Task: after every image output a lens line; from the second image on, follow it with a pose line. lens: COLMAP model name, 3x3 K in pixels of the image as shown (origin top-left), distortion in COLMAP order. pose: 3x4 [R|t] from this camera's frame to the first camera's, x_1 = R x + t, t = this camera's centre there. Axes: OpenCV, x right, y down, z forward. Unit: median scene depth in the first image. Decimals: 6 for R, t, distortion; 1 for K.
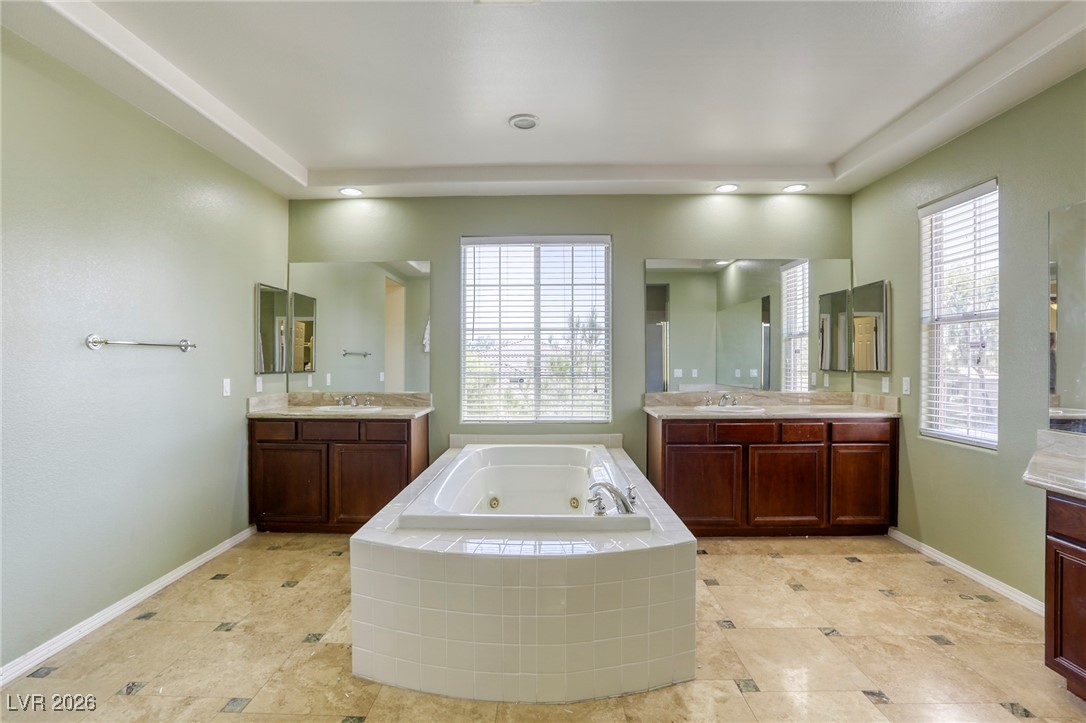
lens RADIAL K [[516.0, 0, 543.0], [0, 516.0, 361.5], [0, 0, 1]] dist [-0.058171, 0.022876]
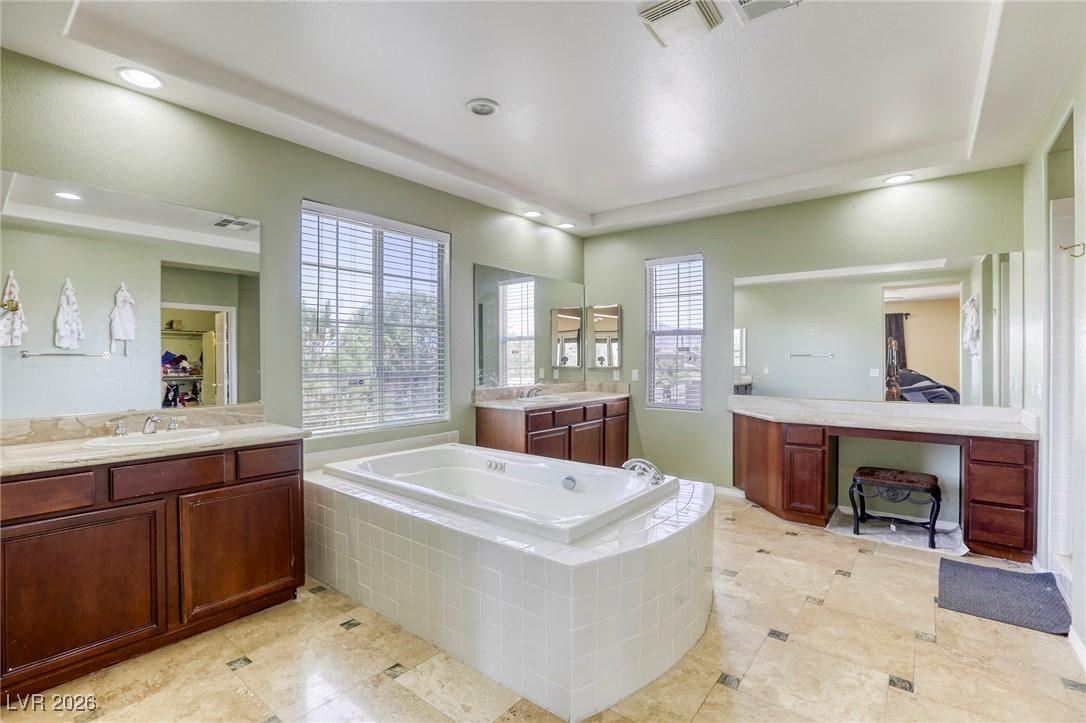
lens RADIAL K [[498.4, 0, 543.0], [0, 498.4, 361.5], [0, 0, 1]] dist [-0.056561, 0.019156]
pose [[0.602383, -0.004545, 0.798194, -0.579499], [0.003673, 0.999989, 0.002922, 0.001313], [-0.798198, 0.001172, 0.602394, 0.295021]]
